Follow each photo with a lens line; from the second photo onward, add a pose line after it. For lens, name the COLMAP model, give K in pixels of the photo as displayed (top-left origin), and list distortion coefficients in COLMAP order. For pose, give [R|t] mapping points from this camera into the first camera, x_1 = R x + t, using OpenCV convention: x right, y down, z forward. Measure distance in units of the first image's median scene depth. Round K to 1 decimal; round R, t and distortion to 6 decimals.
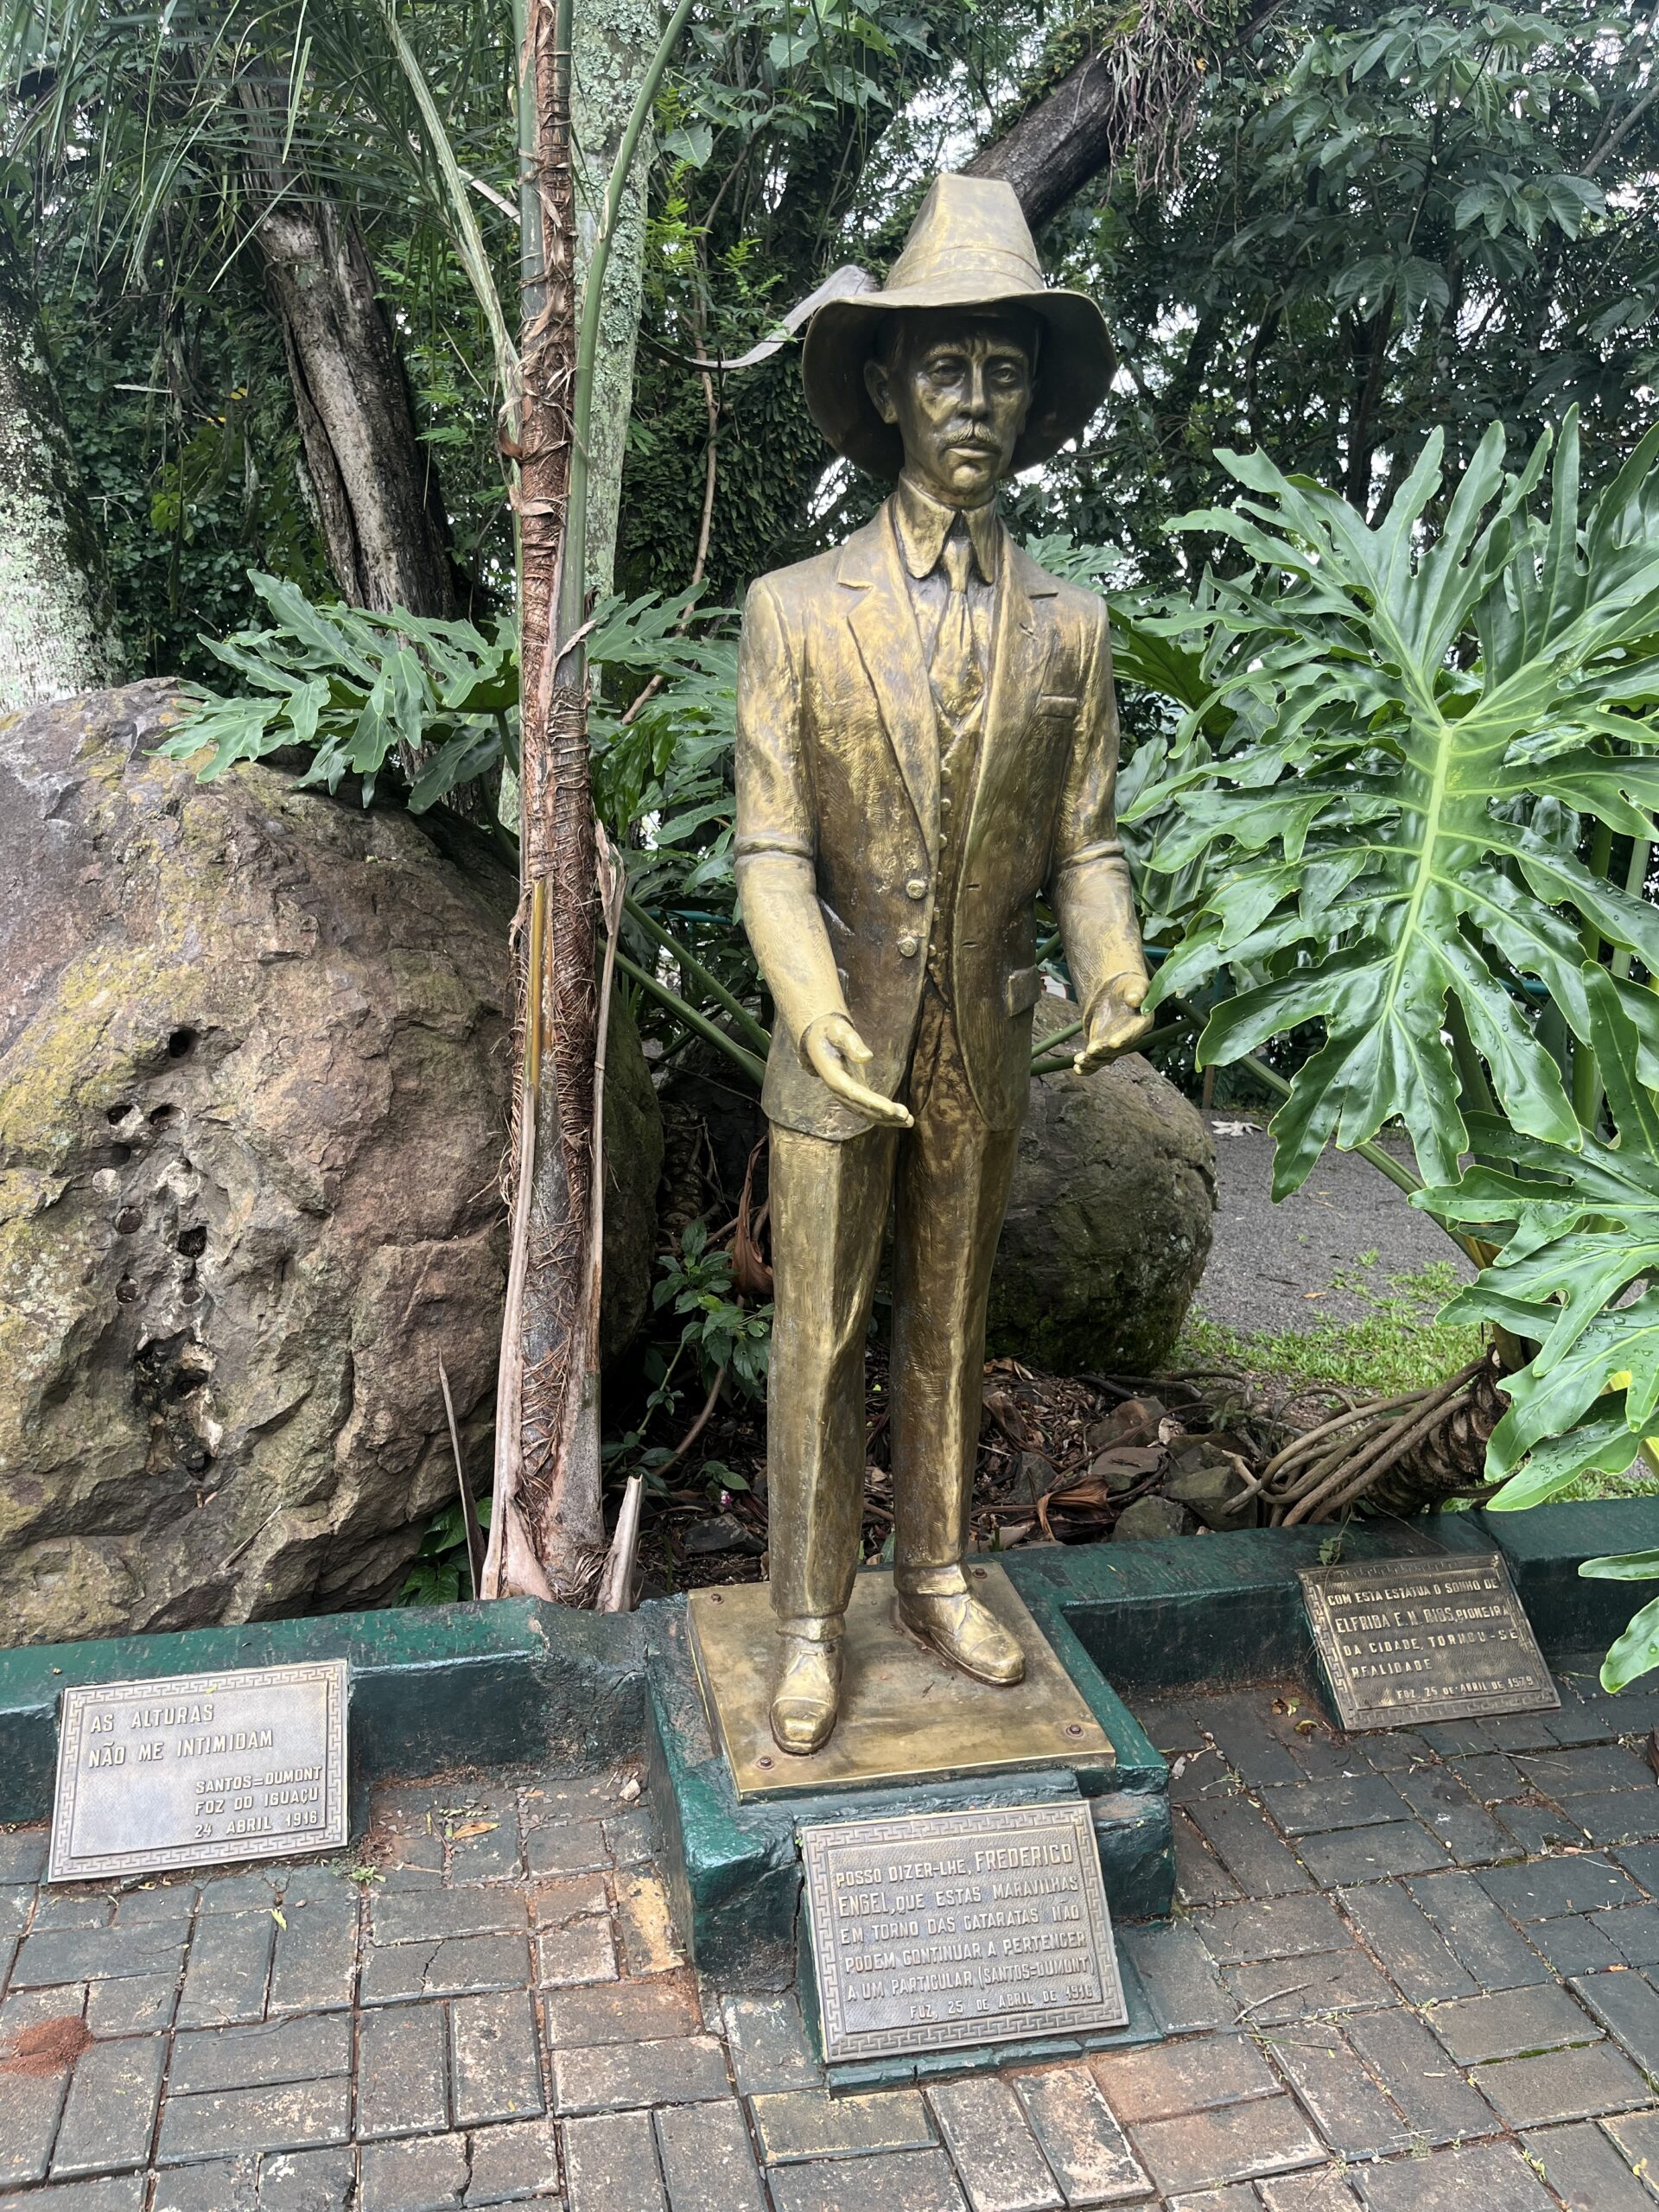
lens RADIAL K [[1639.5, 0, 829.5], [0, 1639.5, 1106.0], [0, 0, 1]] dist [-0.007874, -0.002135]
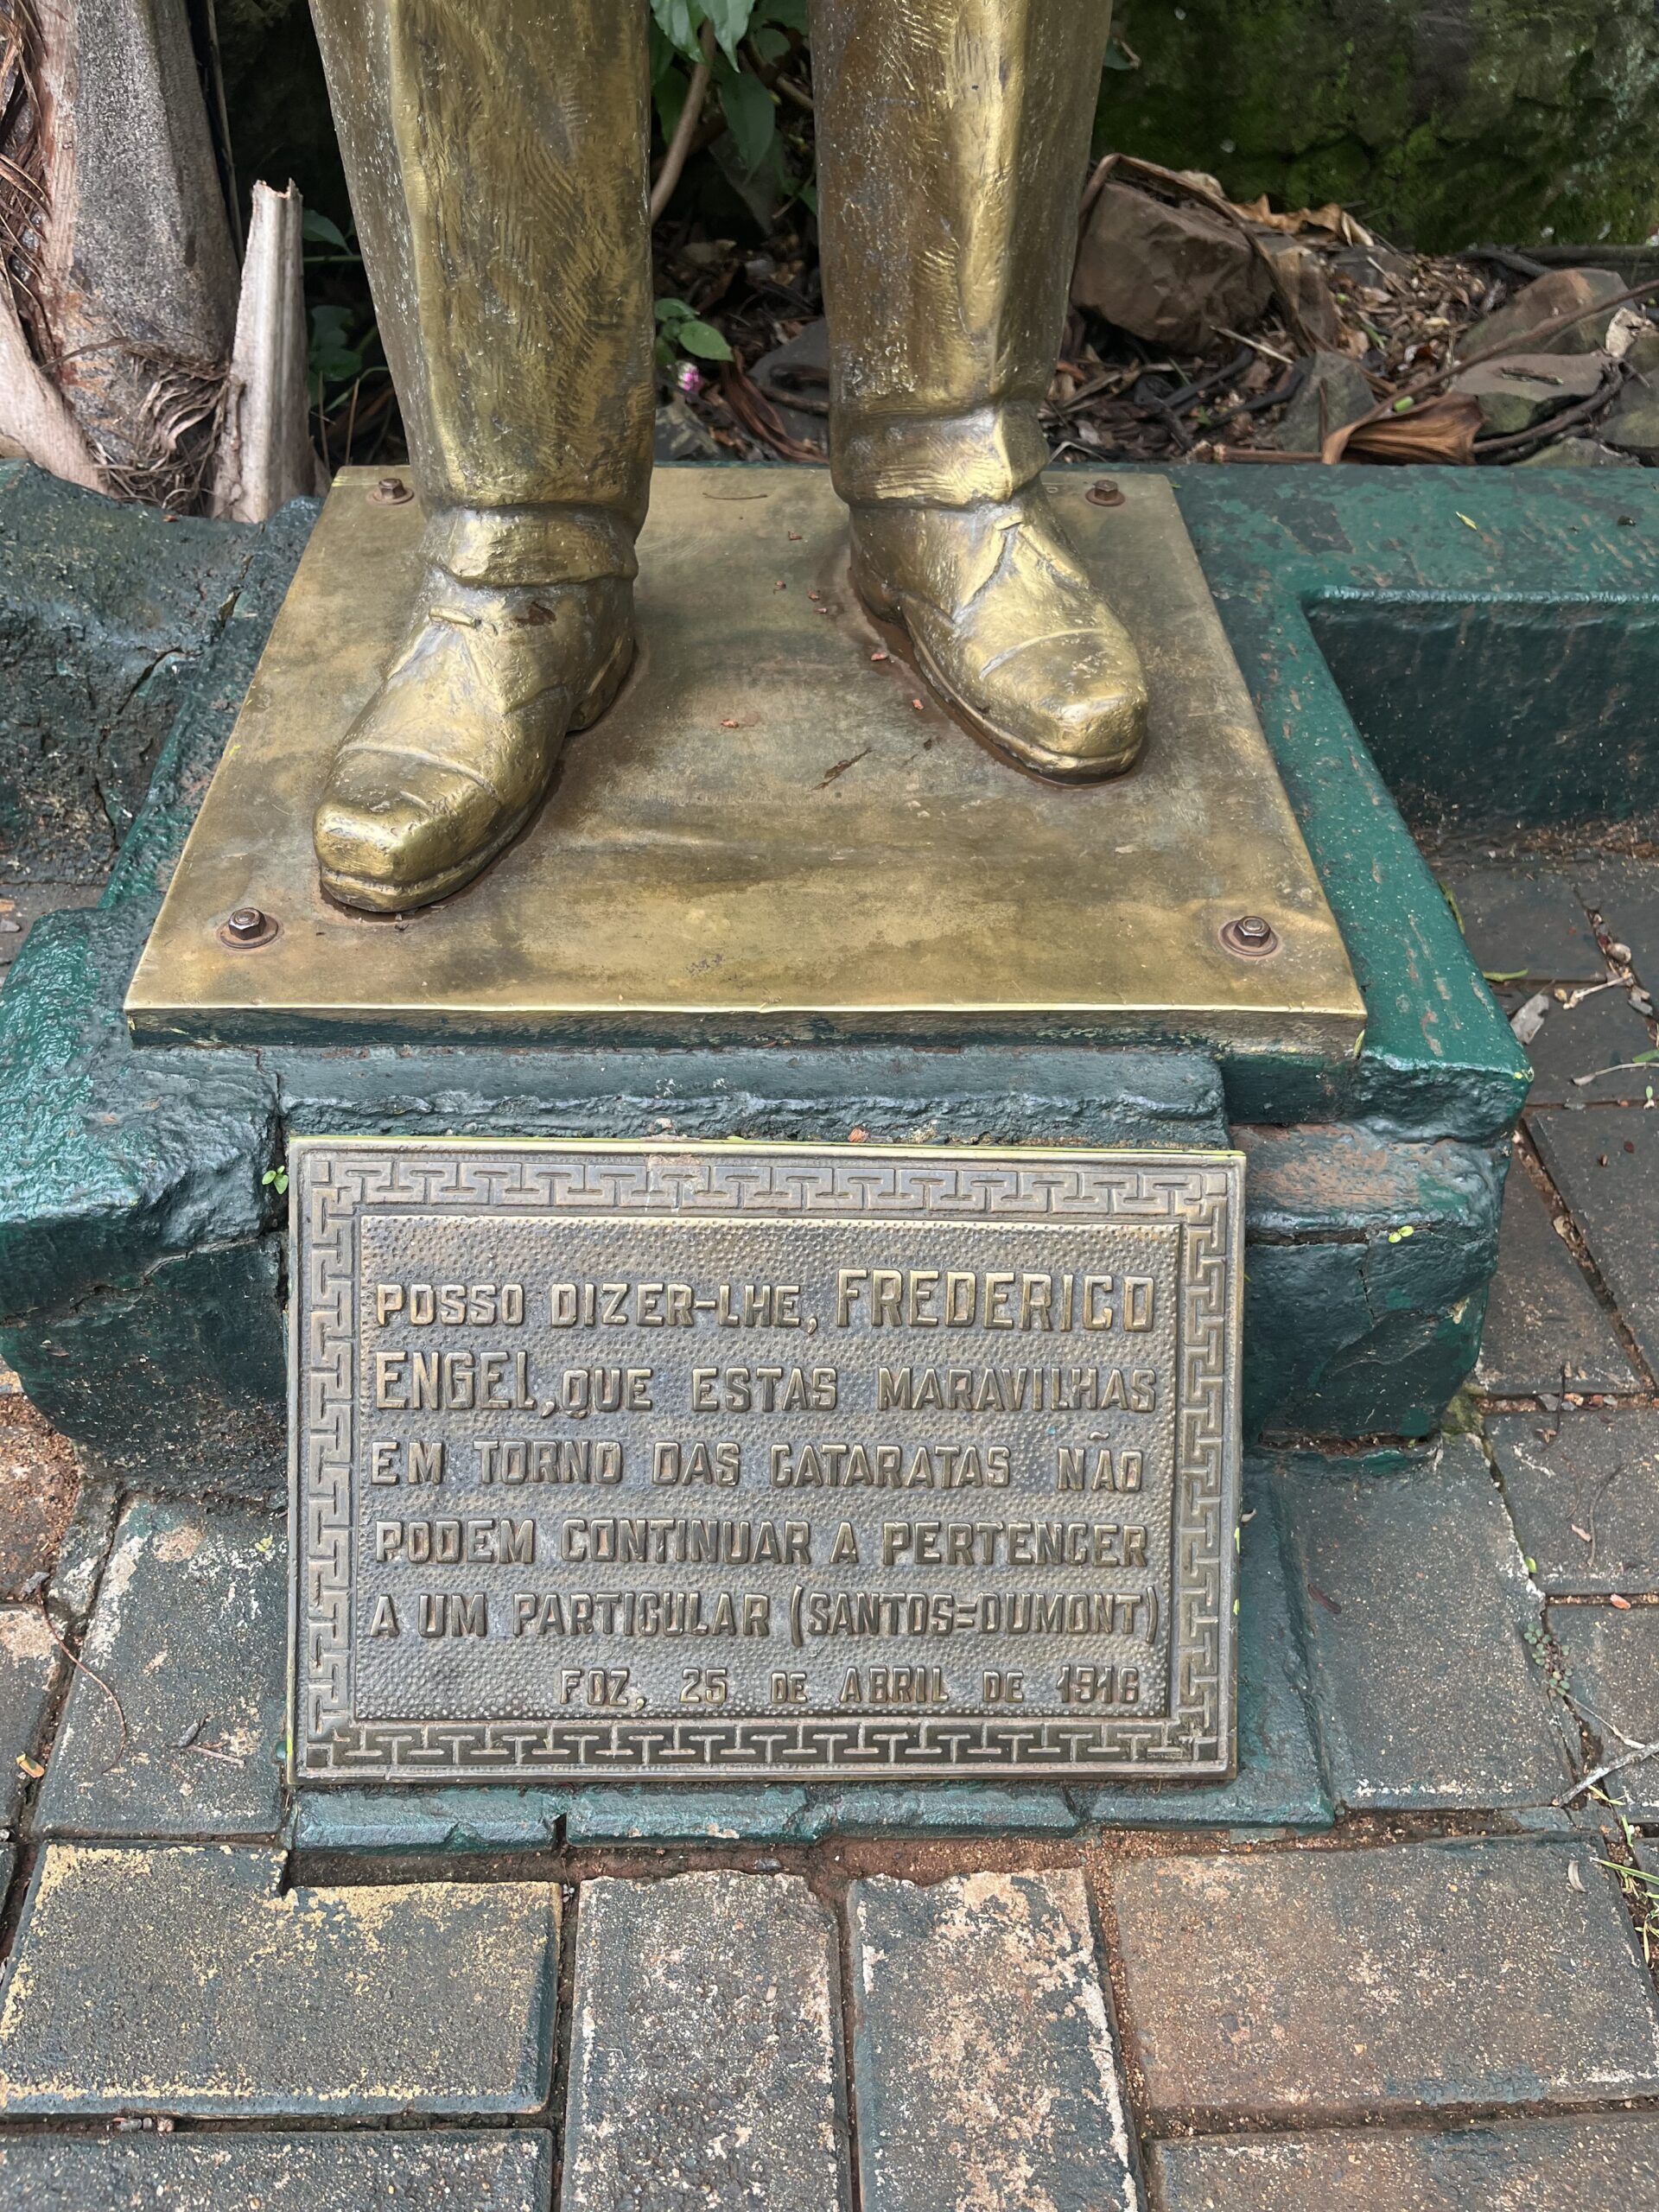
lens RADIAL K [[1535.8, 0, 829.5], [0, 1535.8, 1106.0], [0, 0, 1]] dist [0.072346, -0.084868]
pose [[0.979011, 0.132866, -0.154547, 0.123458], [-0.031104, 0.846813, 0.530981, 0.258935], [0.201421, -0.515029, 0.833171, 0.733634]]
